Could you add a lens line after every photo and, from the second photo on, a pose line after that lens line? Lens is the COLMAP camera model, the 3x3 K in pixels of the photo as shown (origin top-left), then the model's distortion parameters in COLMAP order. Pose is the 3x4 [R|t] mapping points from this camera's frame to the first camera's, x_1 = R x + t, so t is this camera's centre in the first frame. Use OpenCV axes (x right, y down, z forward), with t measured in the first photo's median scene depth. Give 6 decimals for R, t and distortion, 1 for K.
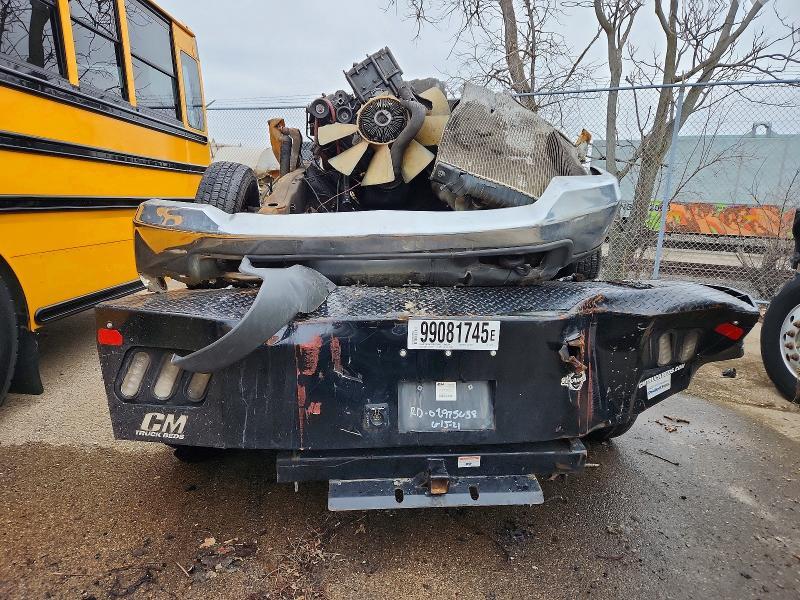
lens RADIAL K [[536.9, 0, 405.4], [0, 536.9, 298.5], [0, 0, 1]] dist [0.046065, -0.015278]
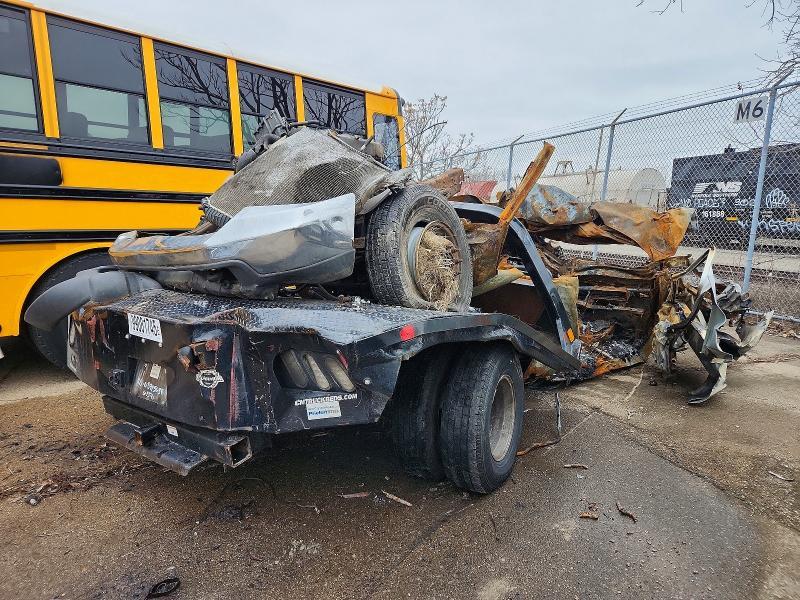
lens RADIAL K [[536.9, 0, 405.7], [0, 536.9, 298.4], [0, 0, 1]] dist [0.046065, -0.015278]
pose [[0.735541, 0.070119, -0.673842, 1.433903], [-0.101016, 0.994862, -0.006741, -0.059187], [0.669907, 0.073027, 0.738845, 0.414488]]
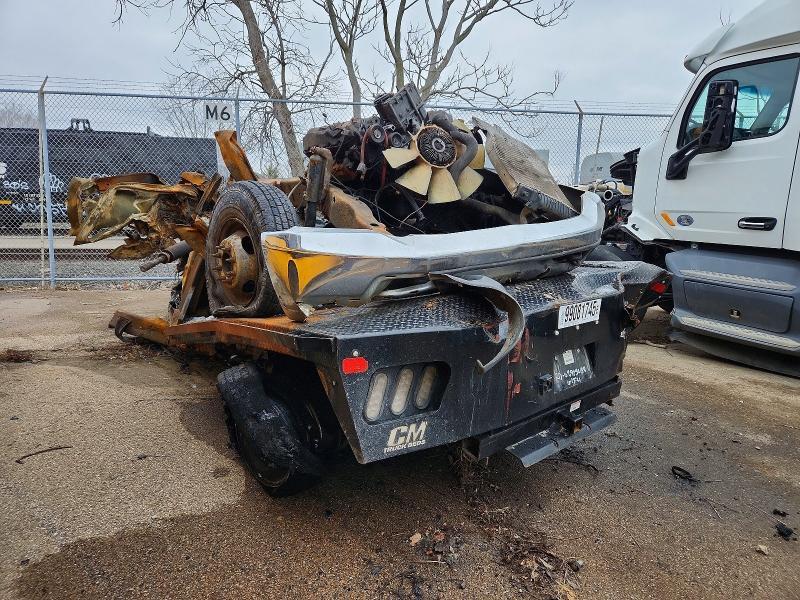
lens RADIAL K [[536.9, 0, 402.2], [0, 536.9, 298.9], [0, 0, 1]] dist [0.046065, -0.015278]
pose [[0.824862, -0.132087, 0.549687, -0.992489], [0.128312, 0.990689, 0.045512, -0.085384], [-0.550581, 0.032991, 0.834130, 0.104226]]
